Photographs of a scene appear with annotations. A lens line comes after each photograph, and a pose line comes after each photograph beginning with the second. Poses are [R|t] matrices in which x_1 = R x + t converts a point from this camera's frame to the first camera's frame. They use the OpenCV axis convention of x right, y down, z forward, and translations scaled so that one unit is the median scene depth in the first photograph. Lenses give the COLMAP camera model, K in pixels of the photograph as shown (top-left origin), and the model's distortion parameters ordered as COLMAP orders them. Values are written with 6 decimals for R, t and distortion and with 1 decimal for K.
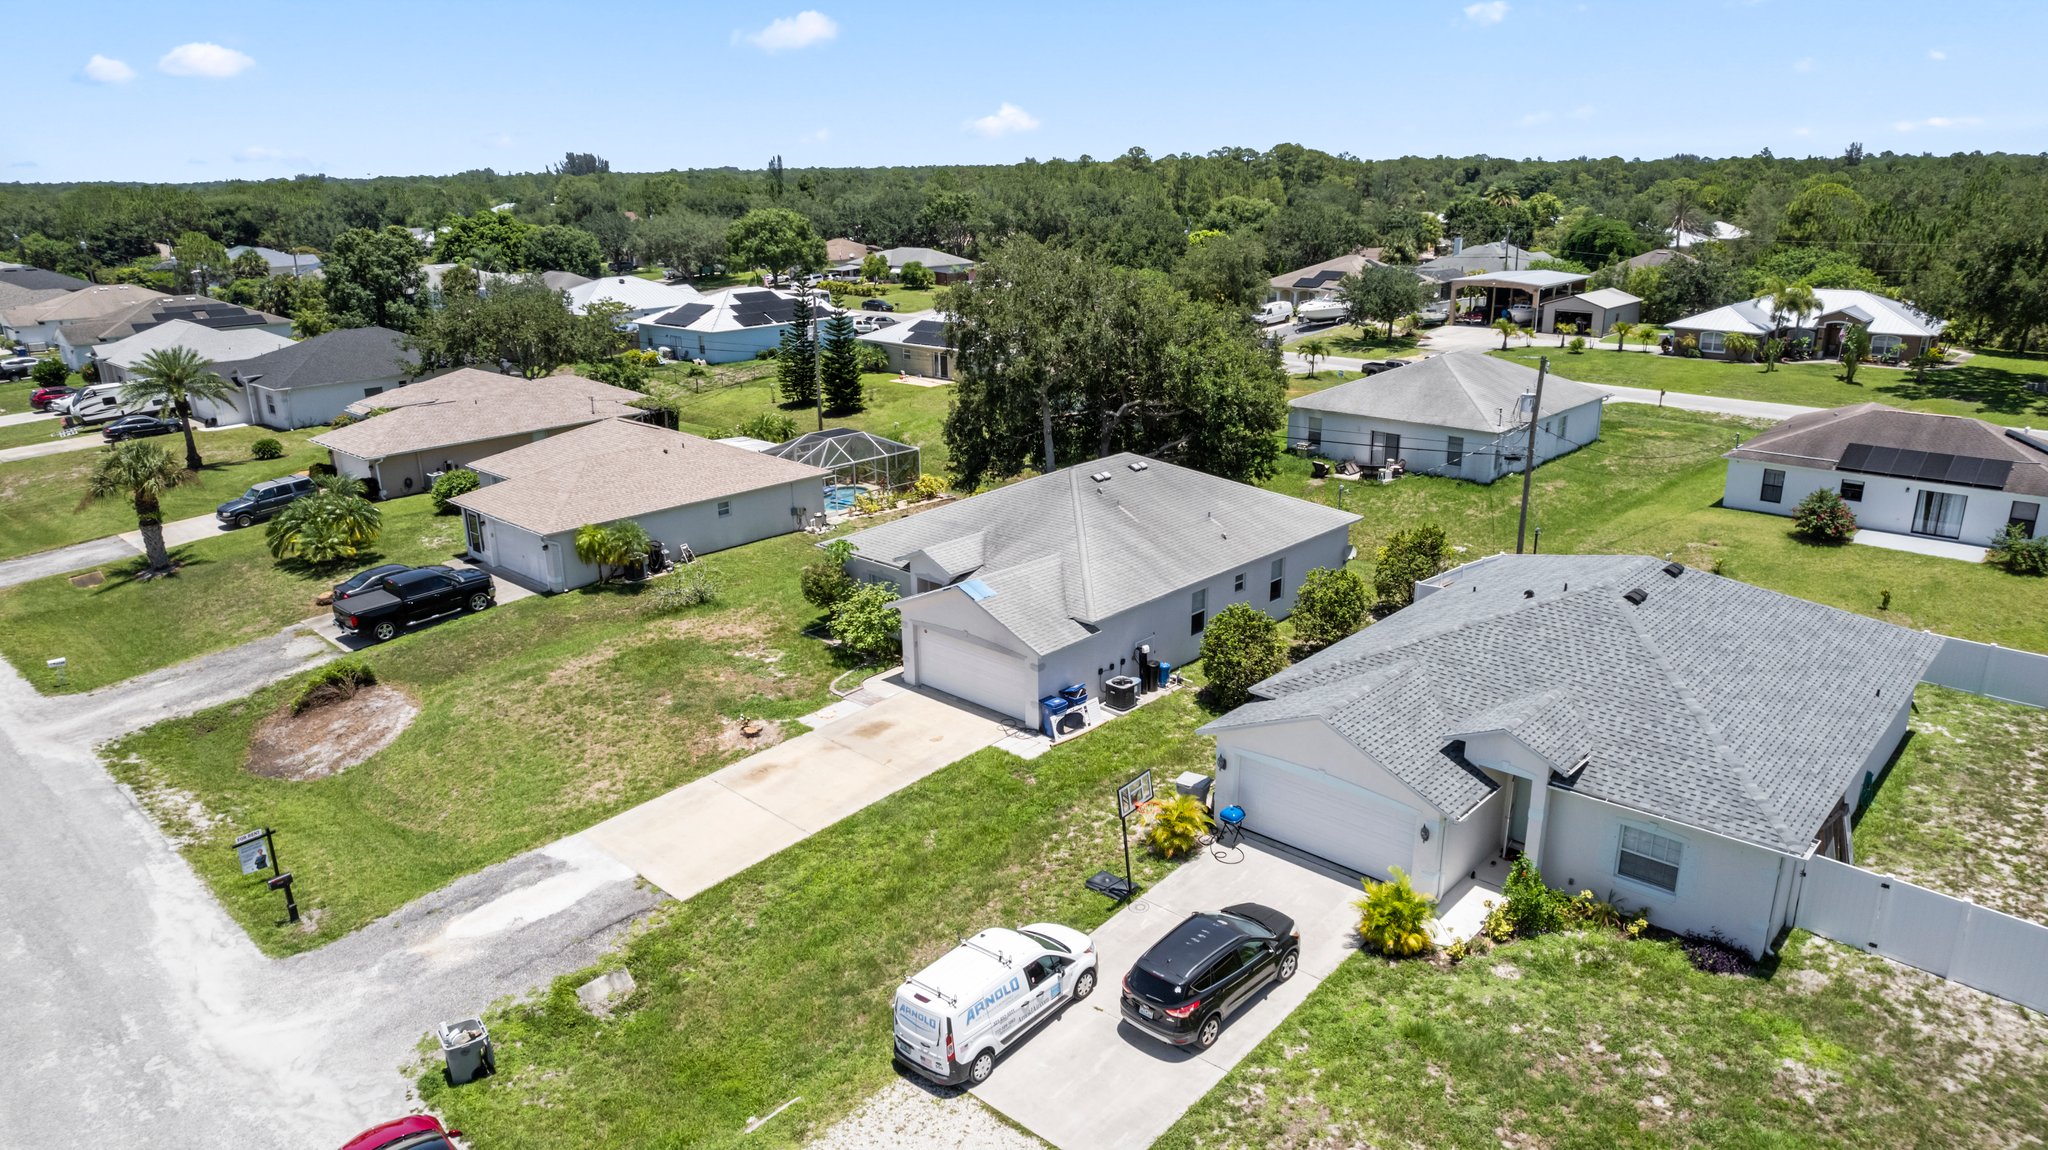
lens RADIAL K [[1308.2, 0, 1024.0], [0, 1308.2, 575.0], [0, 0, 1]] dist [-0.078125, 0.057191]
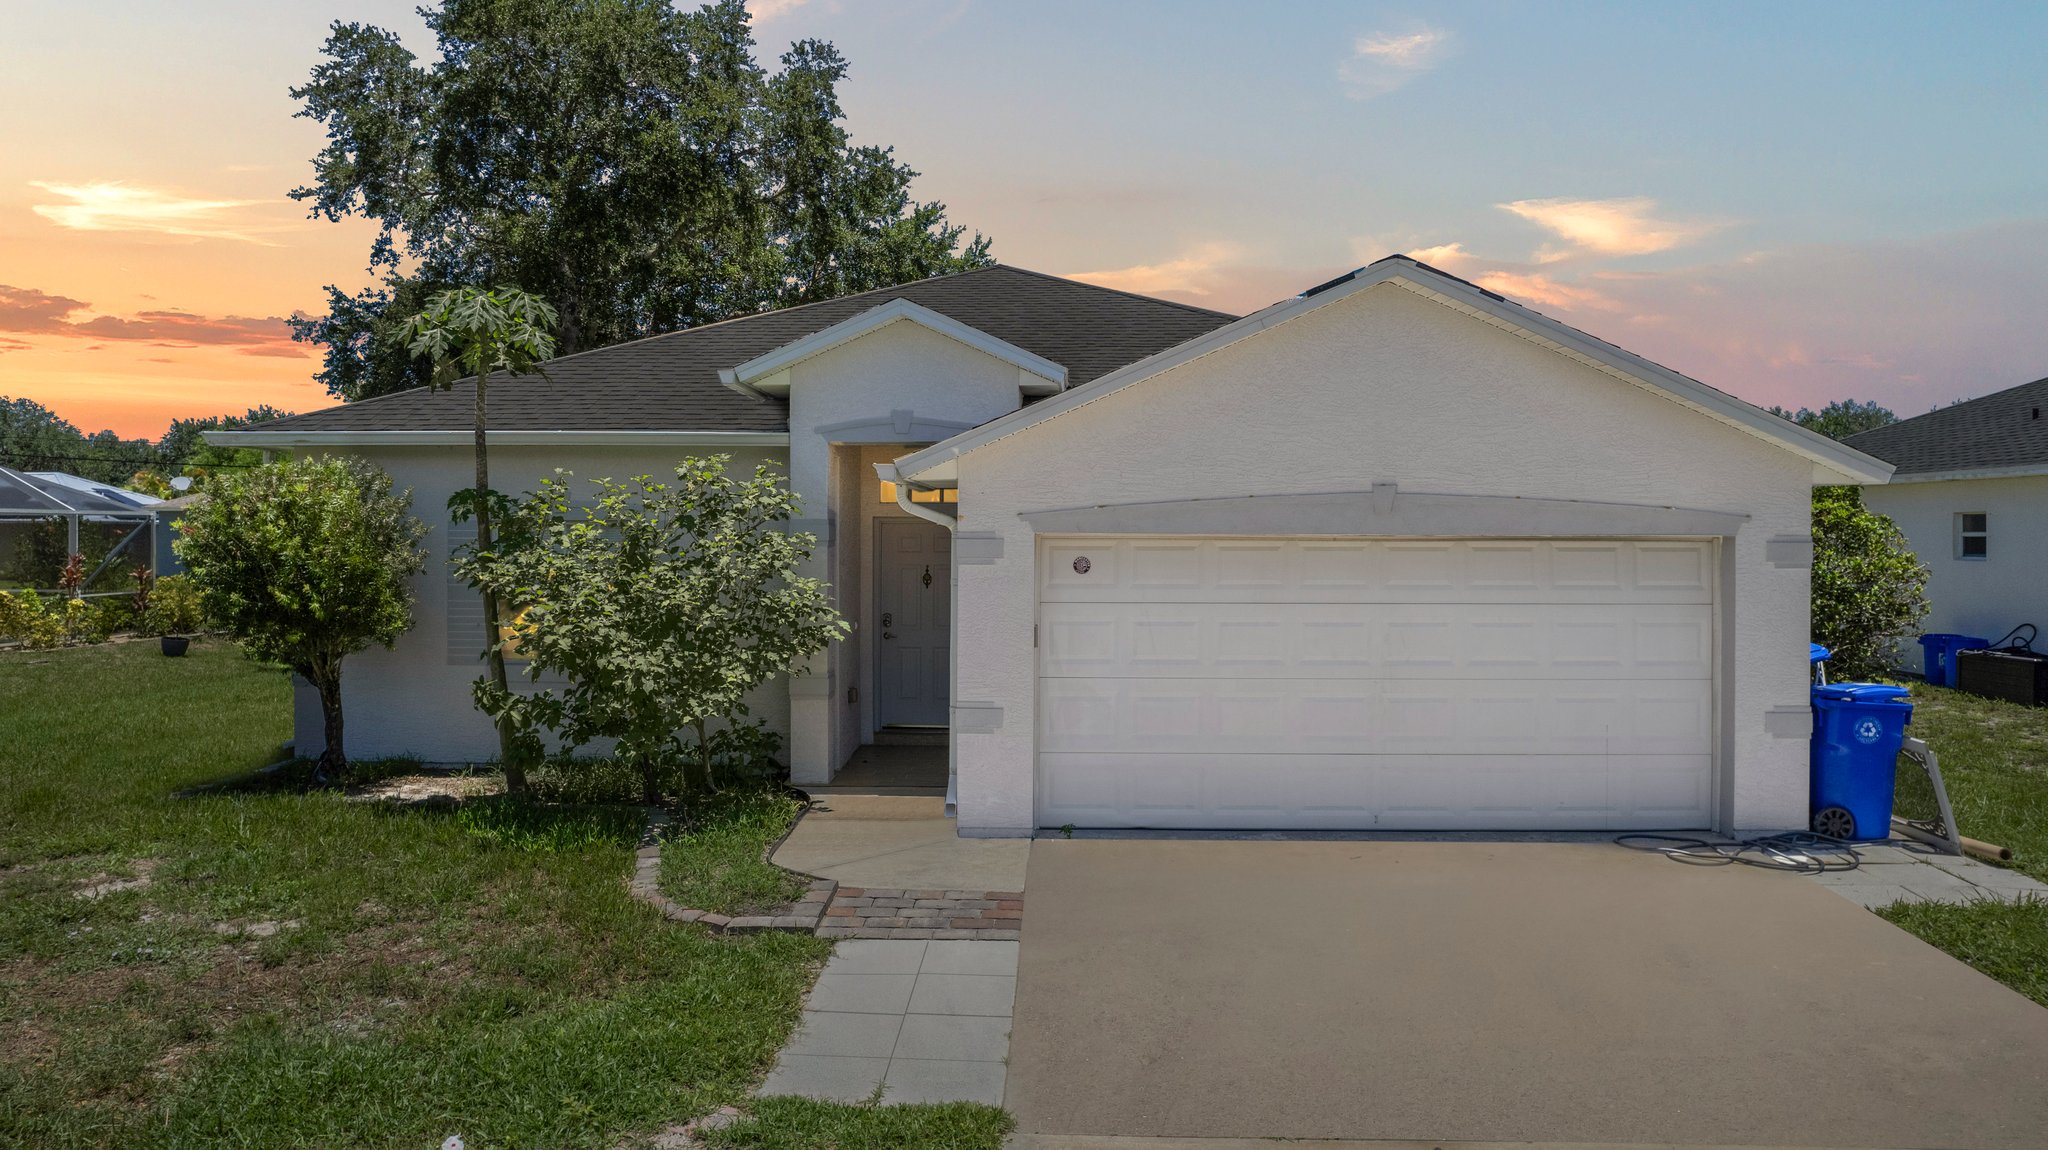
lens RADIAL K [[1335.9, 0, 1034.8], [0, 1335.9, 531.3], [0, 0, 1]] dist [-0.043135, 0.001257]
pose [[0.743087, 0.018582, 0.668937, -0.234151], [0.183572, 0.955608, -0.230466, 0.088233], [-0.643524, 0.294055, 0.706688, 0.835104]]
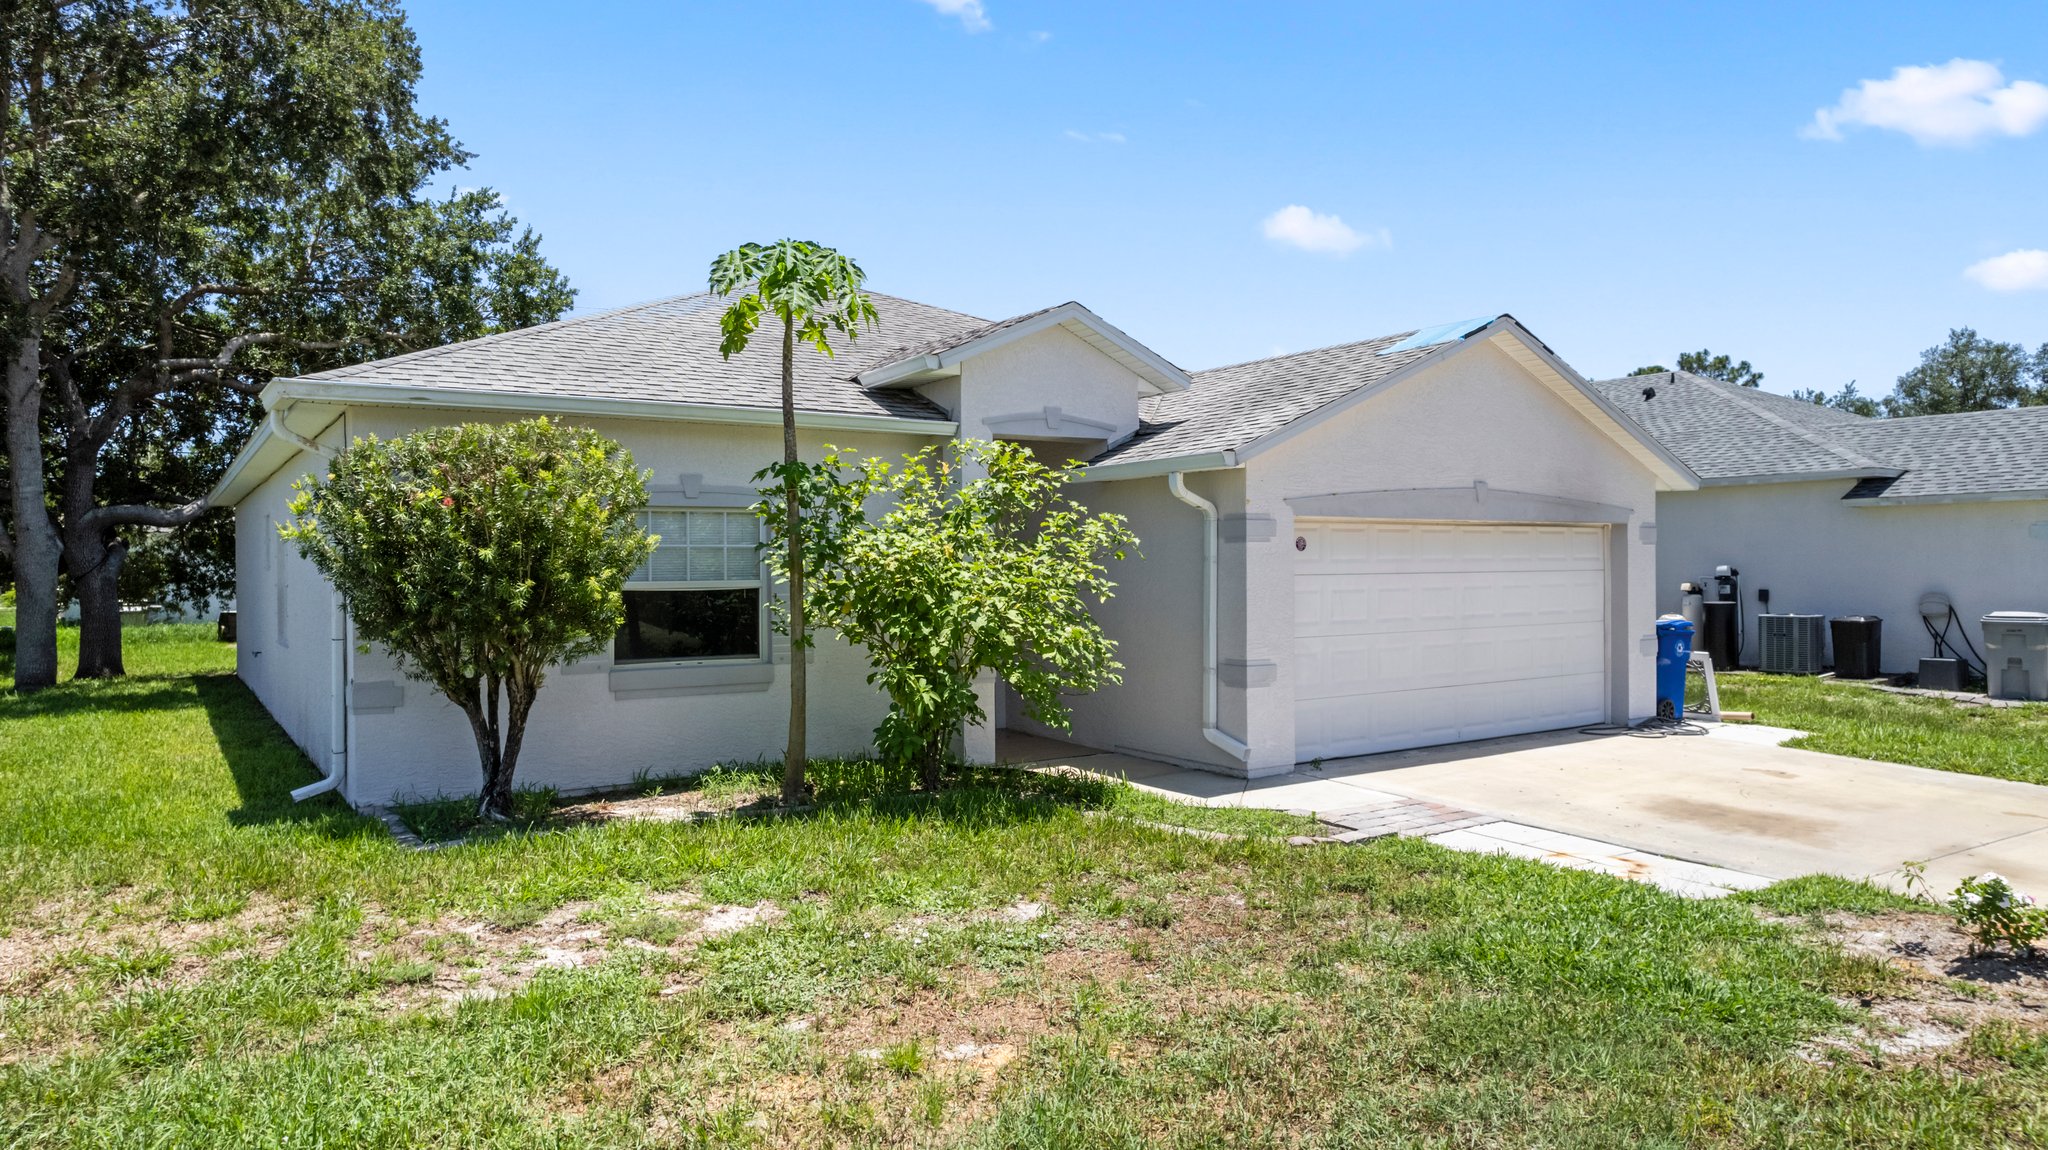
lens RADIAL K [[1319.7, 0, 1022.0], [0, 1319.7, 546.7], [0, 0, 1]] dist [-0.049174, -0.000753]
pose [[0.217089, 0.029212, 0.975715, -0.352172], [0.292629, 0.951634, -0.093598, 0.051723], [-0.931258, 0.305842, 0.198041, 0.993048]]
